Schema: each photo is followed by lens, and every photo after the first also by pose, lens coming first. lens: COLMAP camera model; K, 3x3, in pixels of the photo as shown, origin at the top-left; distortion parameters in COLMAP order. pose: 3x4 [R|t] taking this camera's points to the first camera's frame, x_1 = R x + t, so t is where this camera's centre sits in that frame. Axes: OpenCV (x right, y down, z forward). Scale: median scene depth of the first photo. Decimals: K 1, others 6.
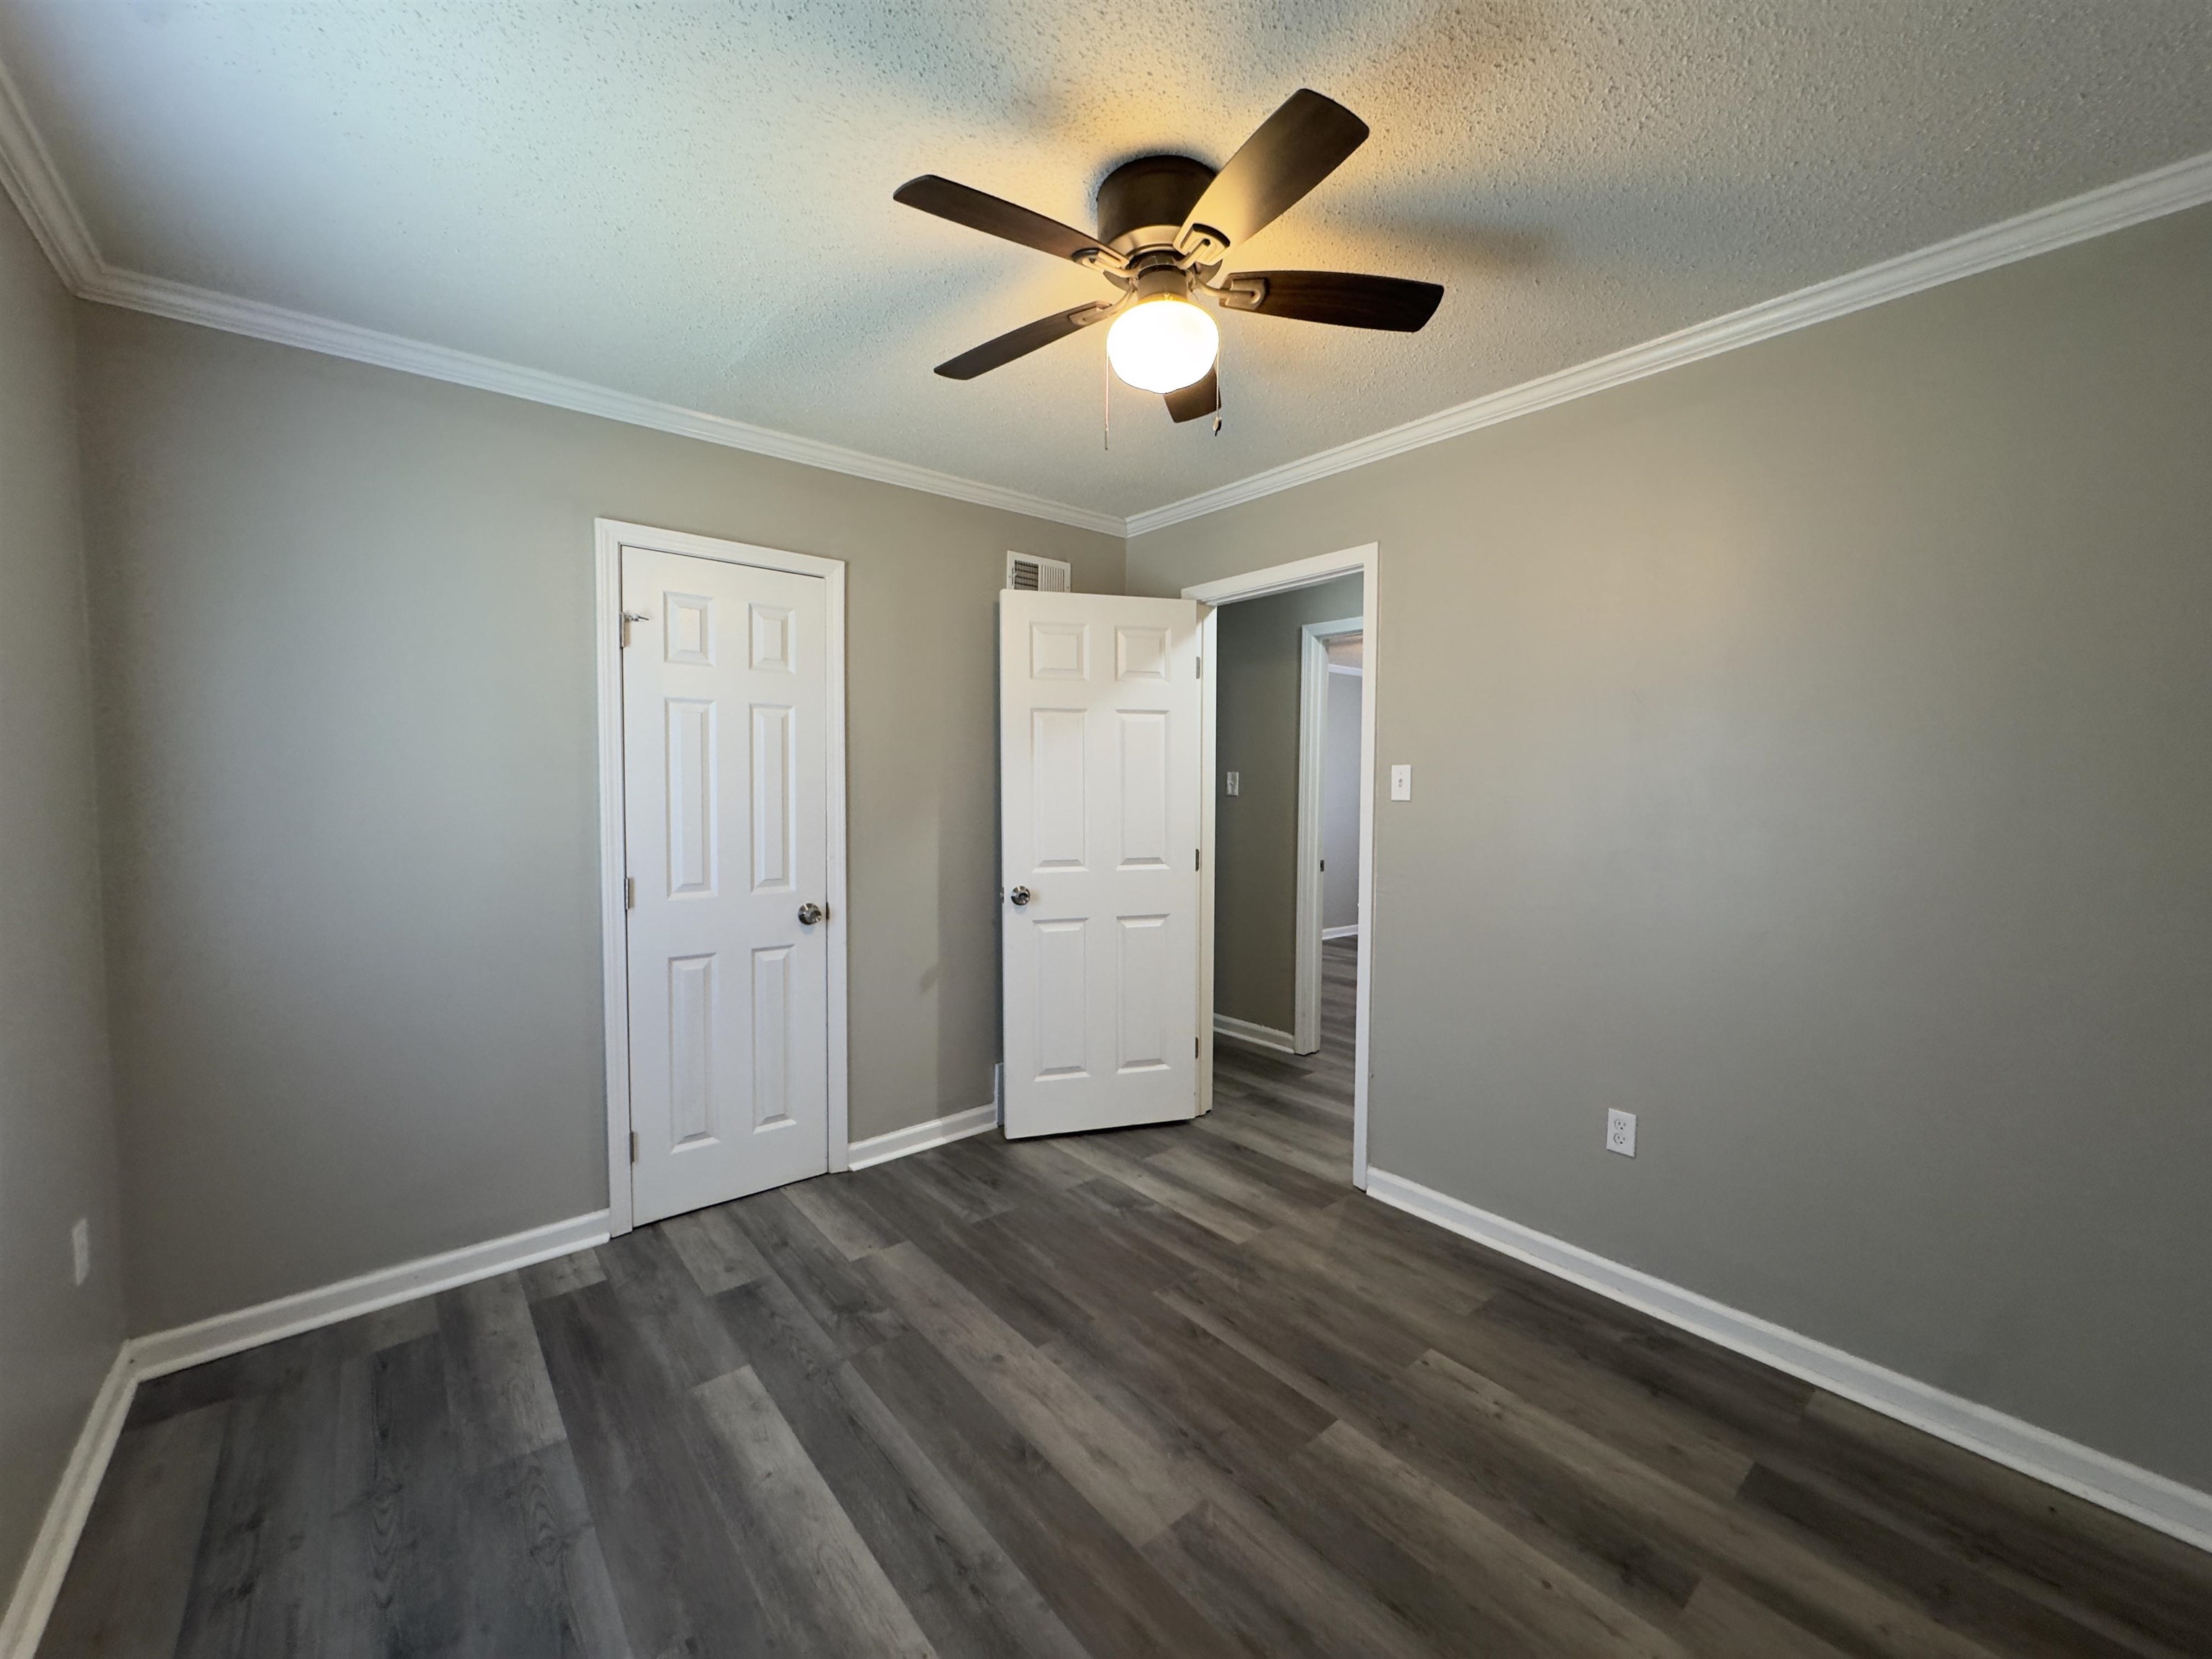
lens RADIAL K [[896.1, 0, 1097.0], [0, 896.1, 822.1], [0, 0, 1]] dist [0.003755, 0.000344]
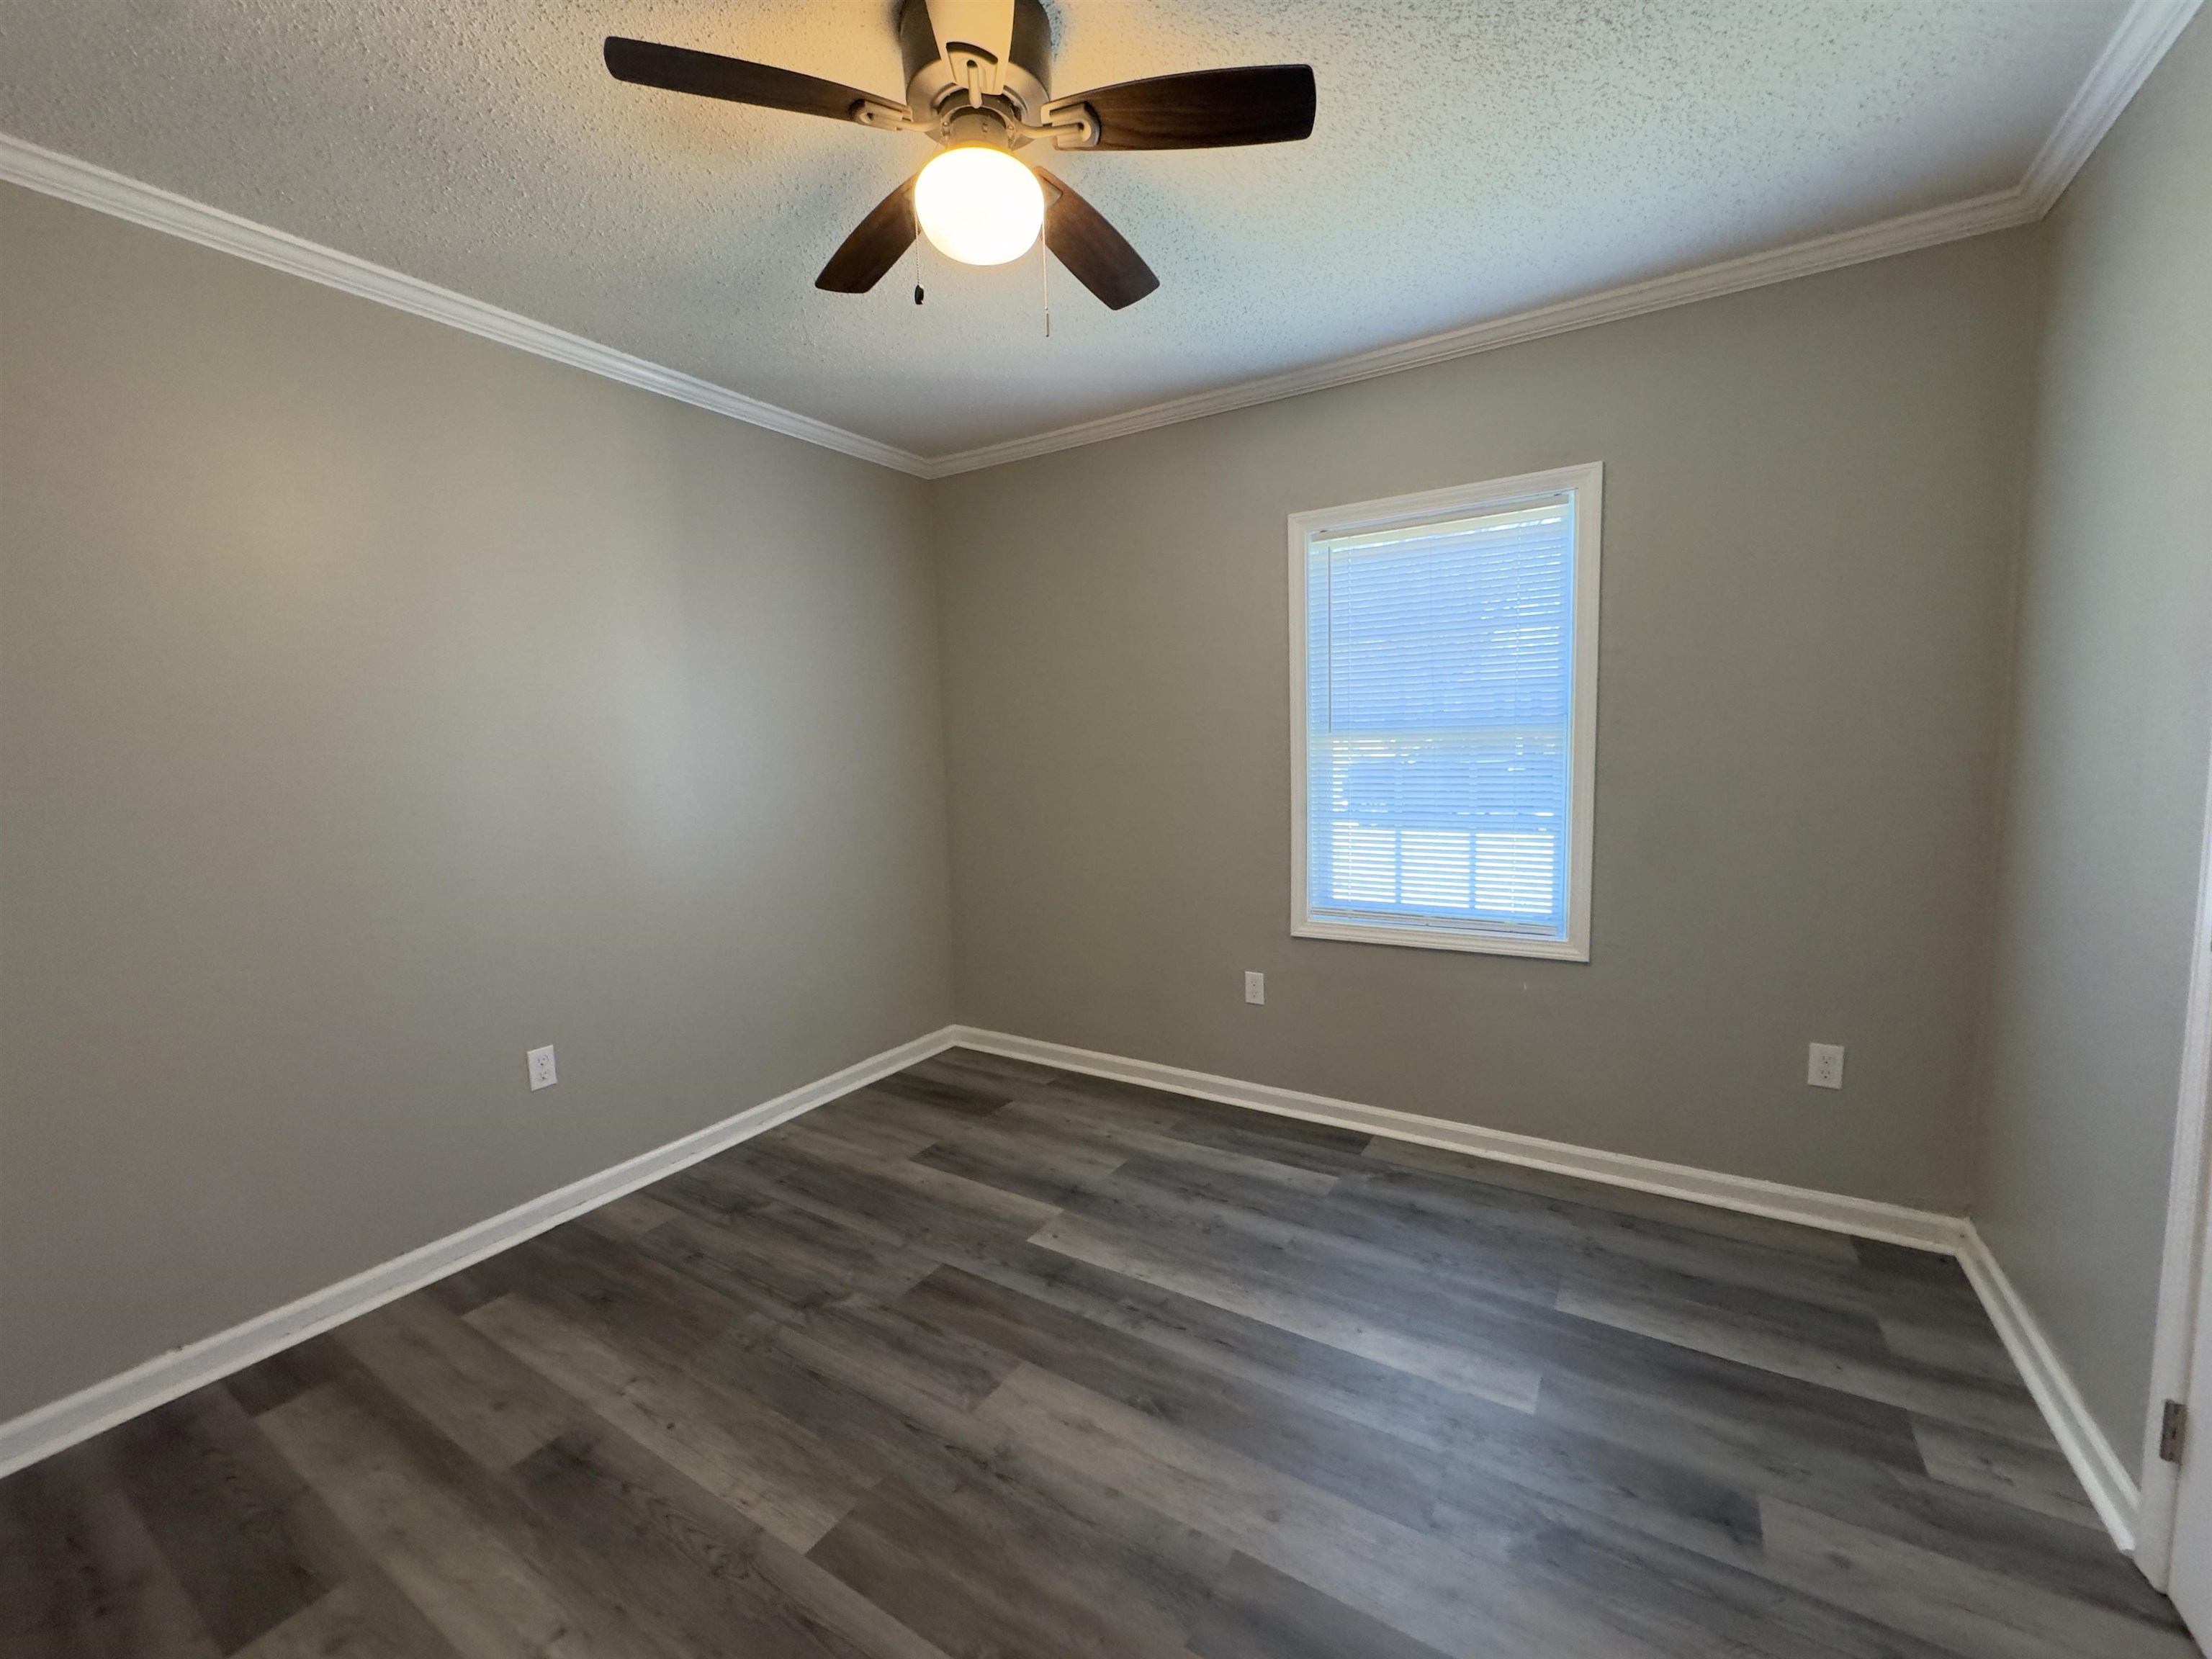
lens RADIAL K [[896.1, 0, 1113.3], [0, 896.1, 820.1], [0, 0, 1]] dist [0.003755, 0.000344]
pose [[-0.944981, 0.051699, -0.323014, 0.248471], [0.008490, 0.990976, 0.133770, -0.058744], [0.327015, 0.123668, -0.936892, 1.820842]]
